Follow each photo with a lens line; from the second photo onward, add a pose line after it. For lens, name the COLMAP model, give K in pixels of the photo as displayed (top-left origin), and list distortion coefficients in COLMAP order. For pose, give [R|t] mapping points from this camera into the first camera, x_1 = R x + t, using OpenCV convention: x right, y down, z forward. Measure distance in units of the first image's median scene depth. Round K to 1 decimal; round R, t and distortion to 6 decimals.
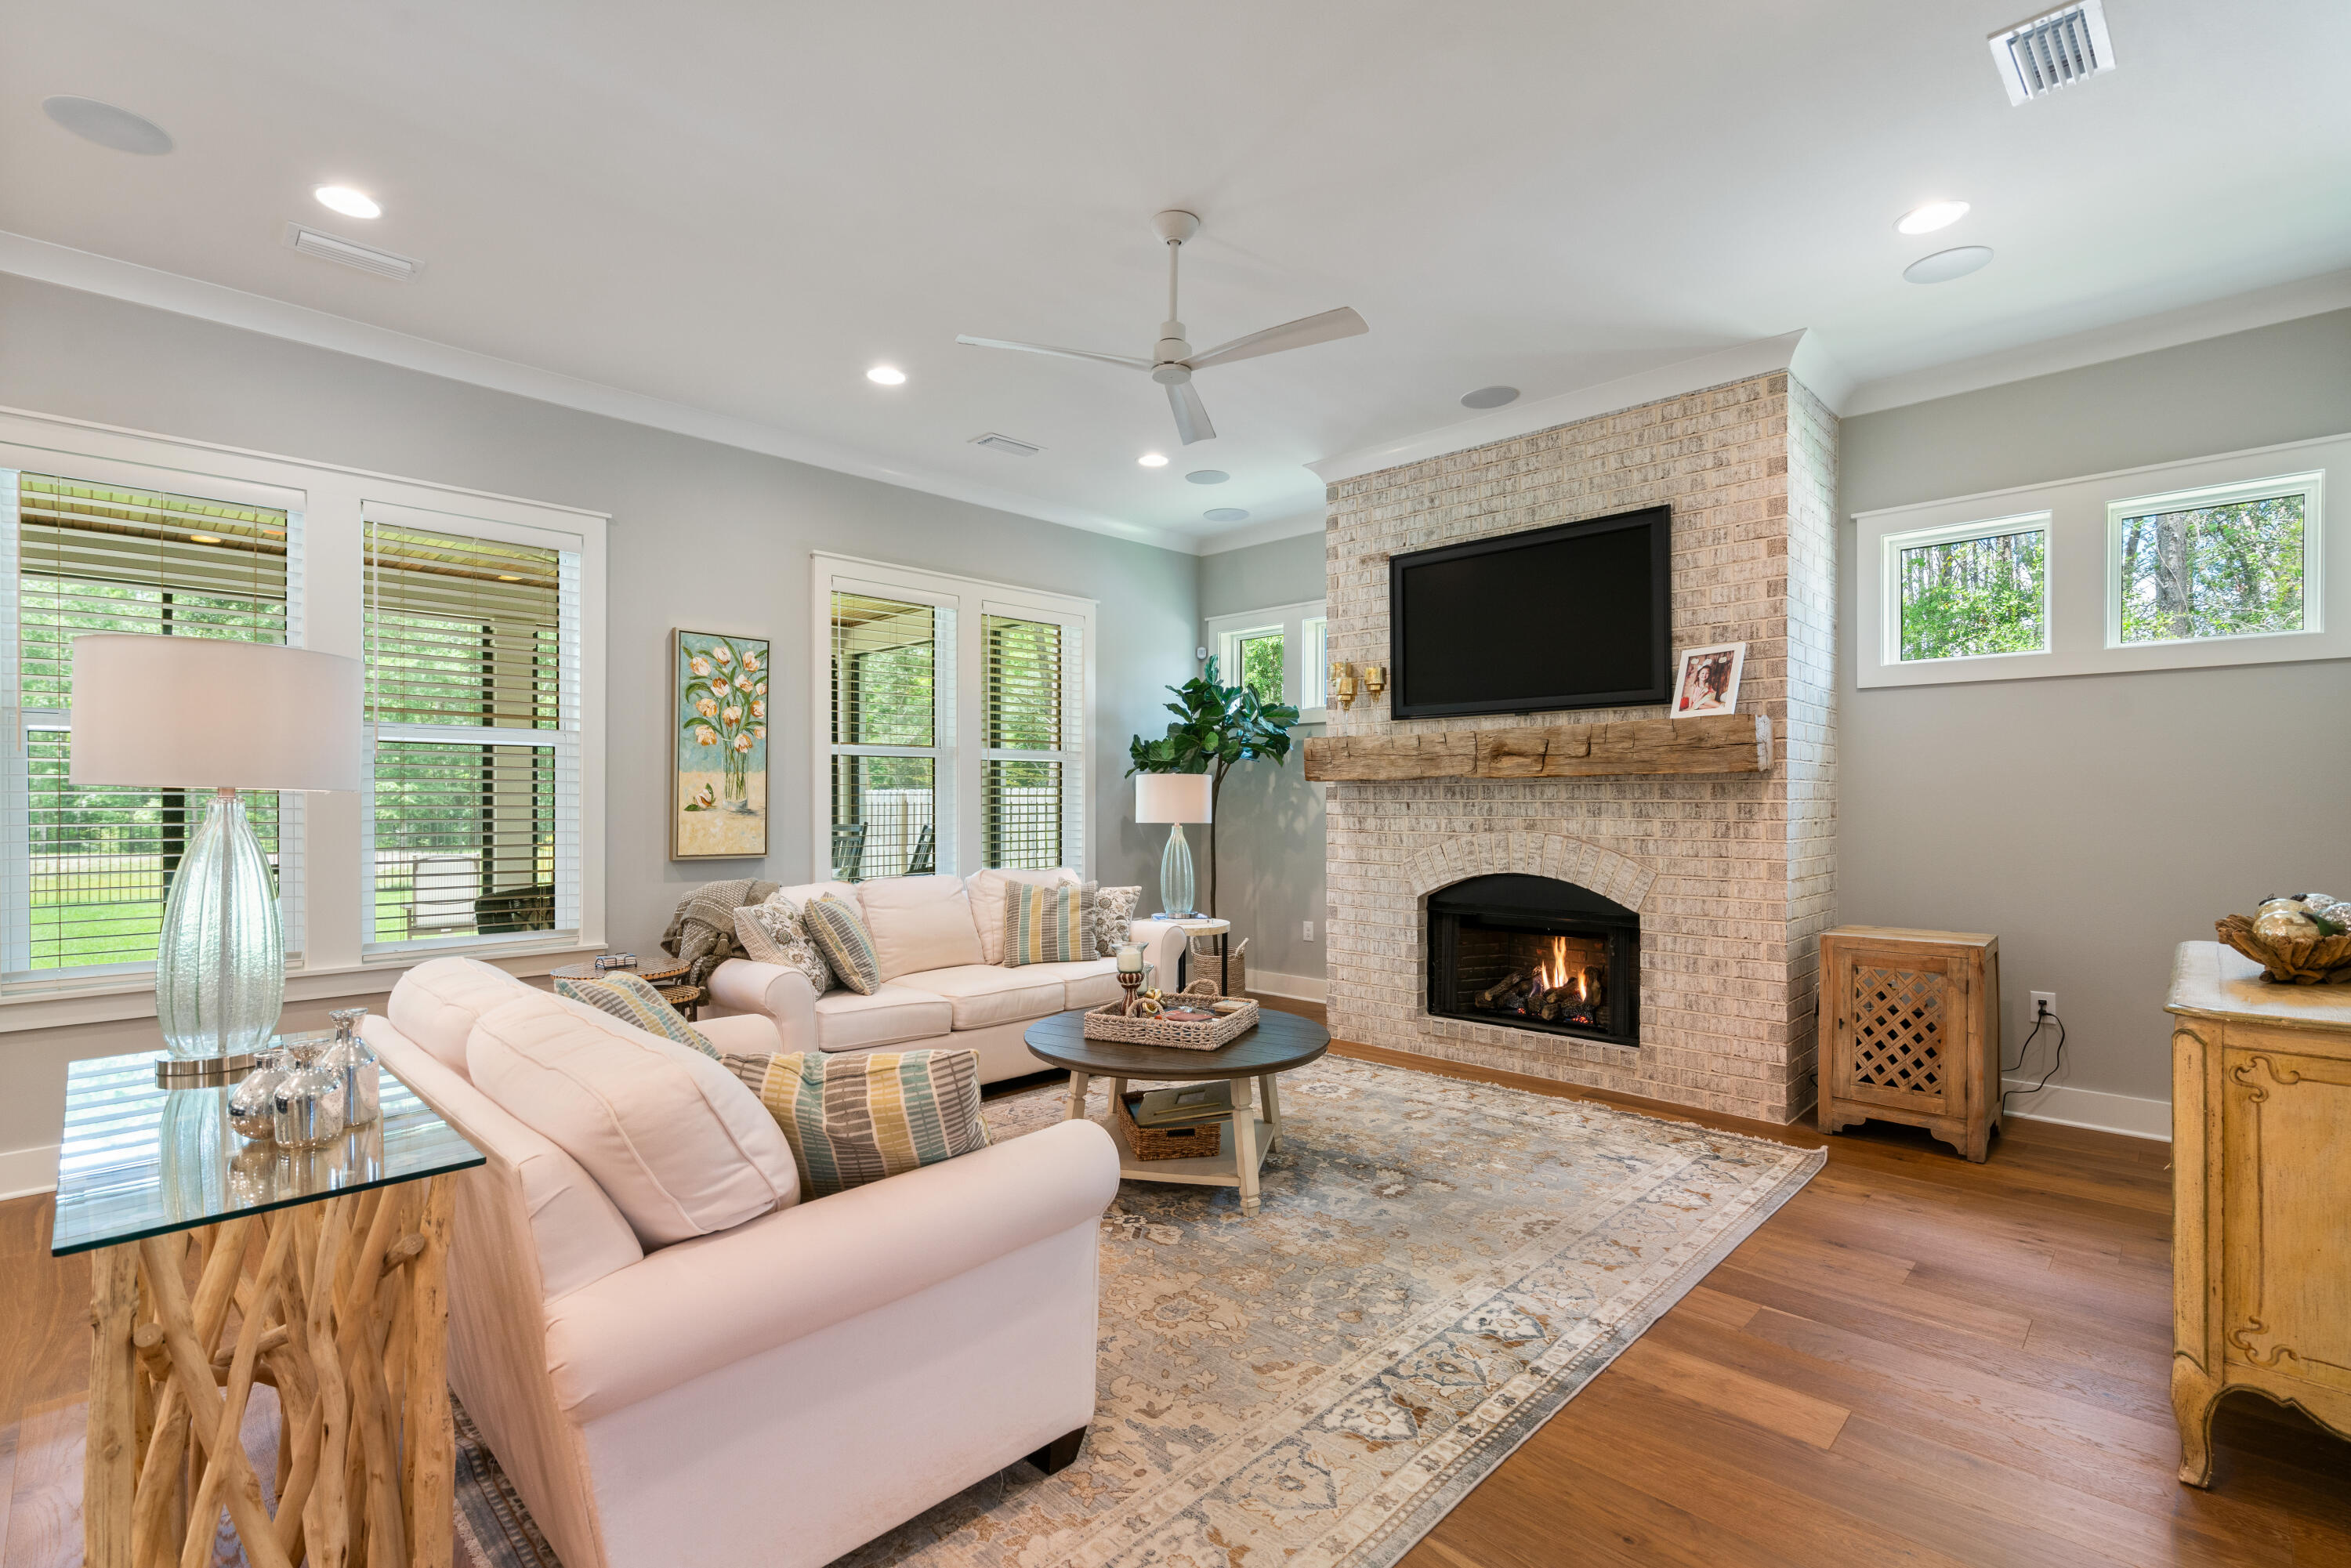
lens RADIAL K [[1069.1, 0, 1170.0], [0, 1069.1, 791.8], [0, 0, 1]] dist [-0.001575, 0.001324]
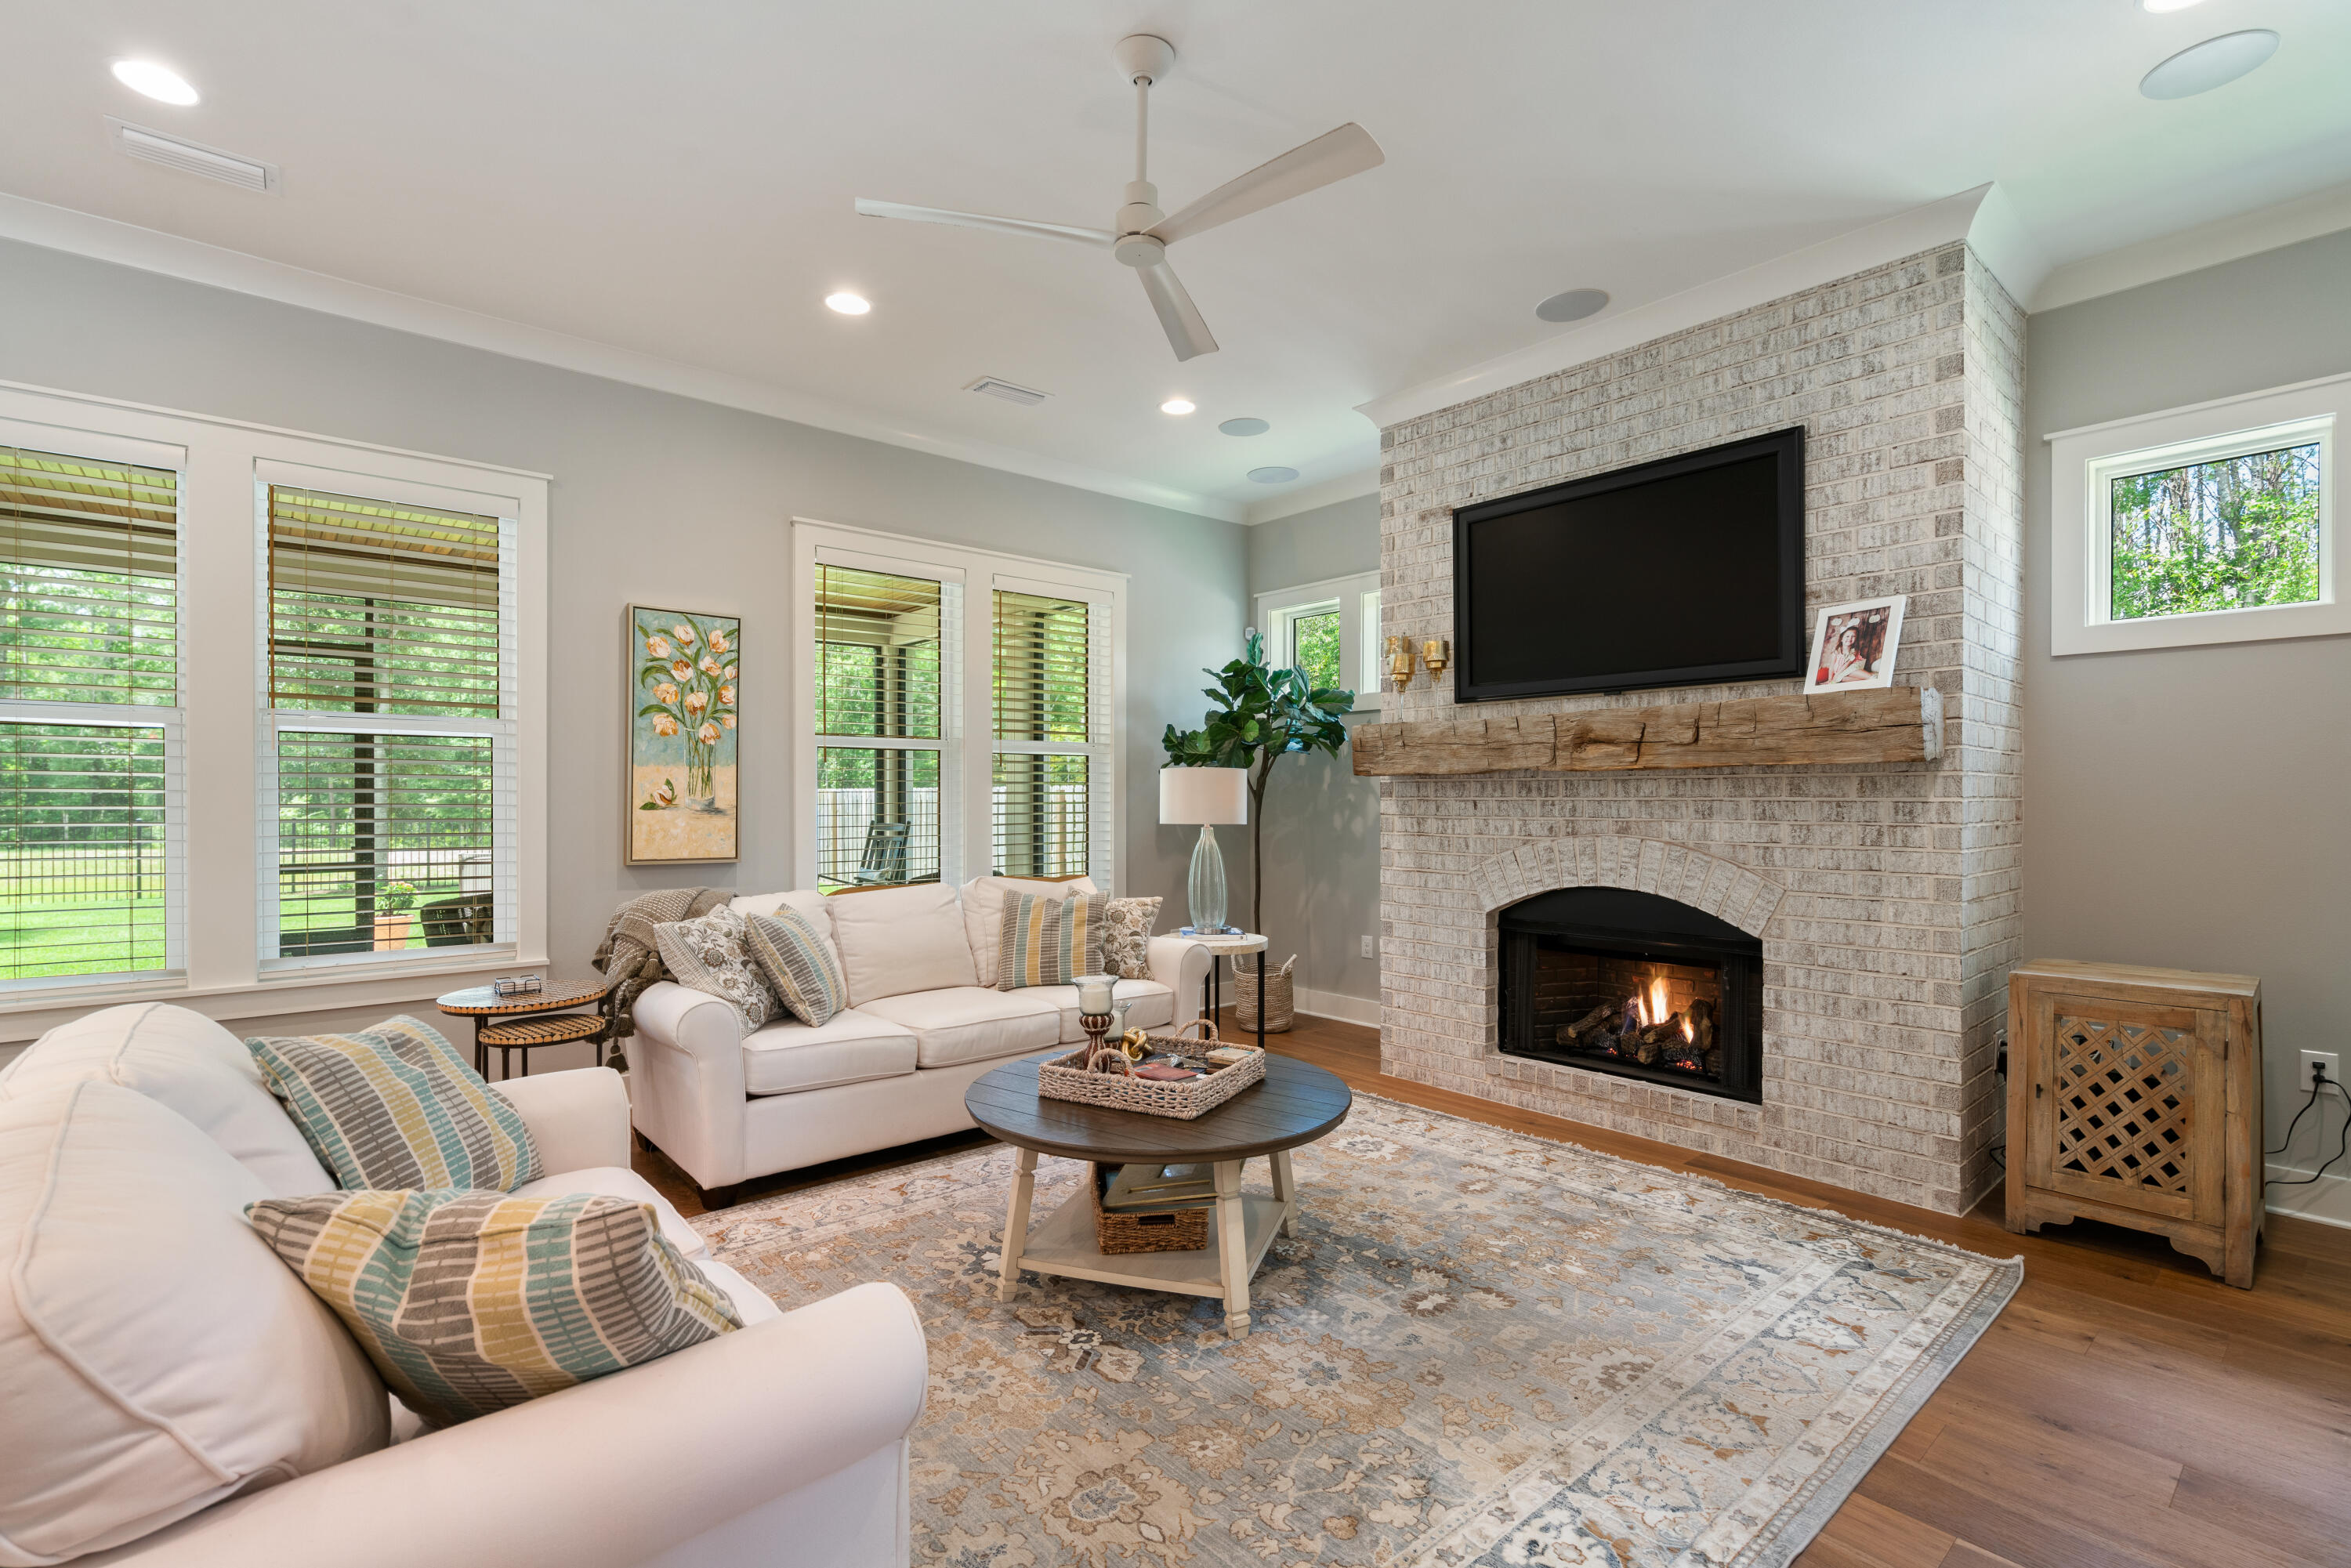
lens RADIAL K [[1069.1, 0, 1171.1], [0, 1069.1, 795.0], [0, 0, 1]] dist [-0.001575, 0.001324]
pose [[0.996256, 0.000025, -0.086456, 0.070304], [0.000402, 0.999988, 0.004914, 0.001668], [0.086455, -0.004930, 0.996244, 0.172089]]
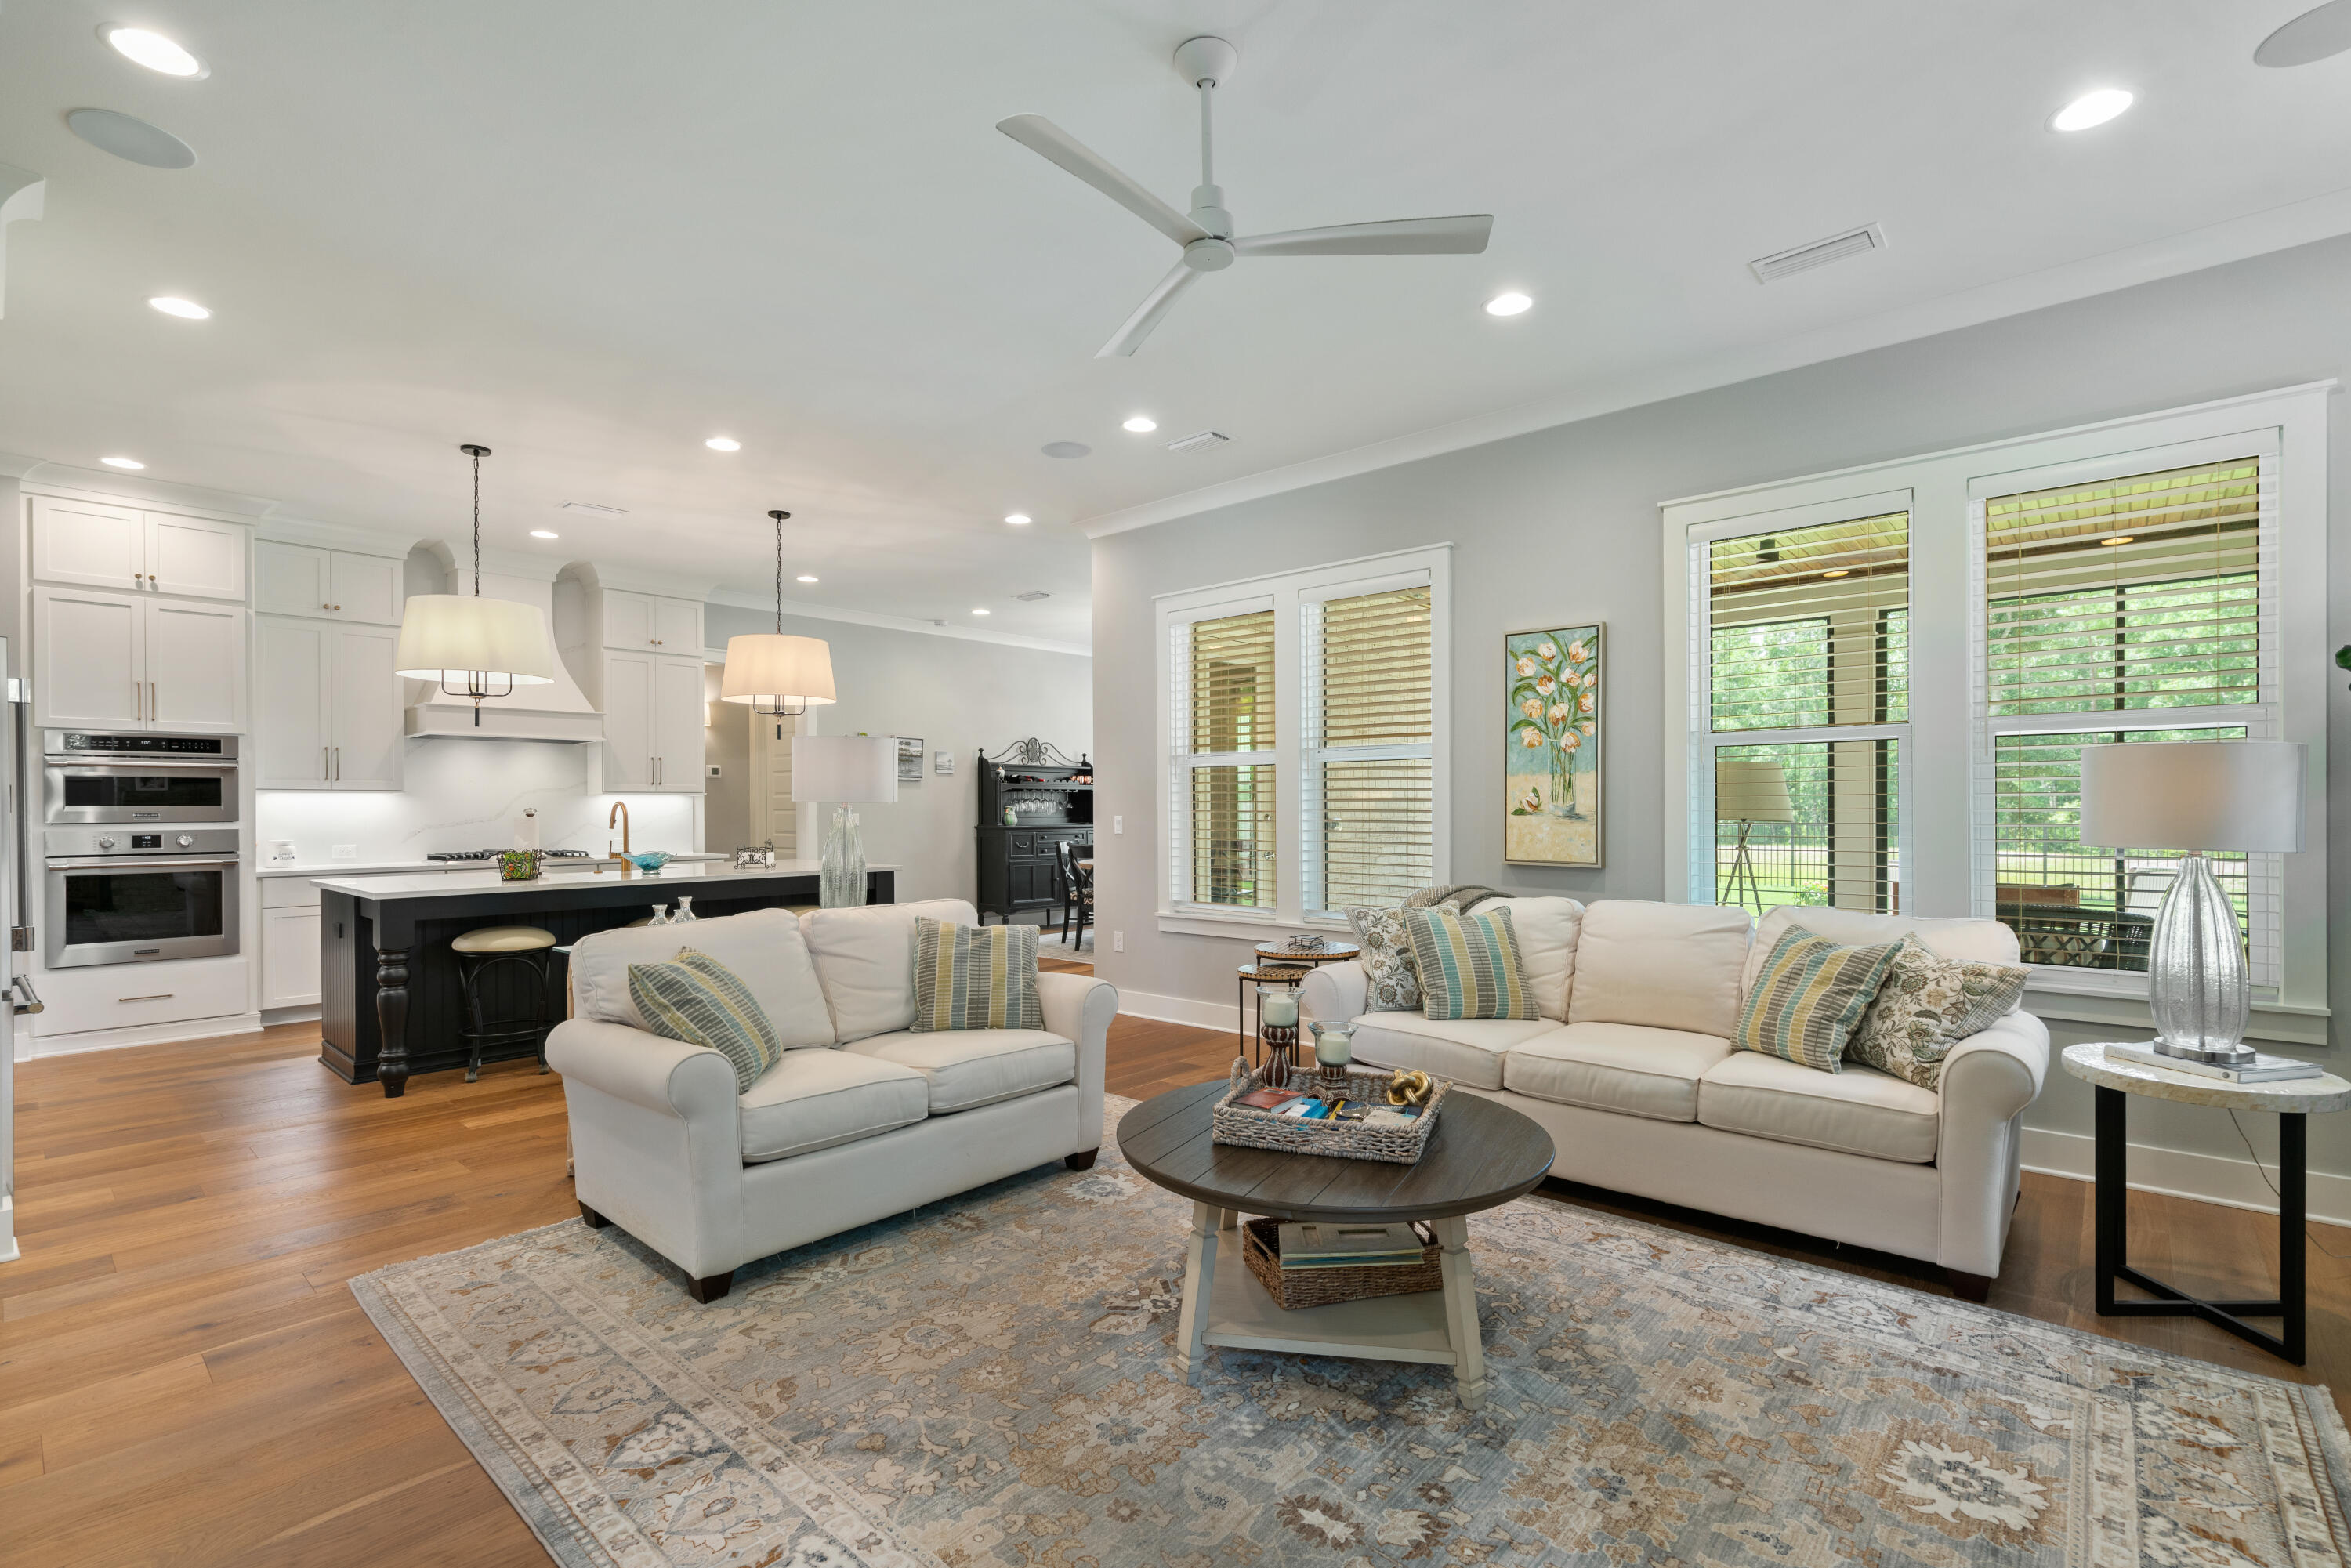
lens RADIAL K [[1069.1, 0, 1171.9], [0, 1069.1, 803.6], [0, 0, 1]] dist [-0.001575, 0.001324]
pose [[0.044303, -0.002332, -0.999015, 0.595056], [0.014093, 0.999899, -0.001709, 0.005156], [0.998919, -0.014004, 0.044331, 0.718051]]
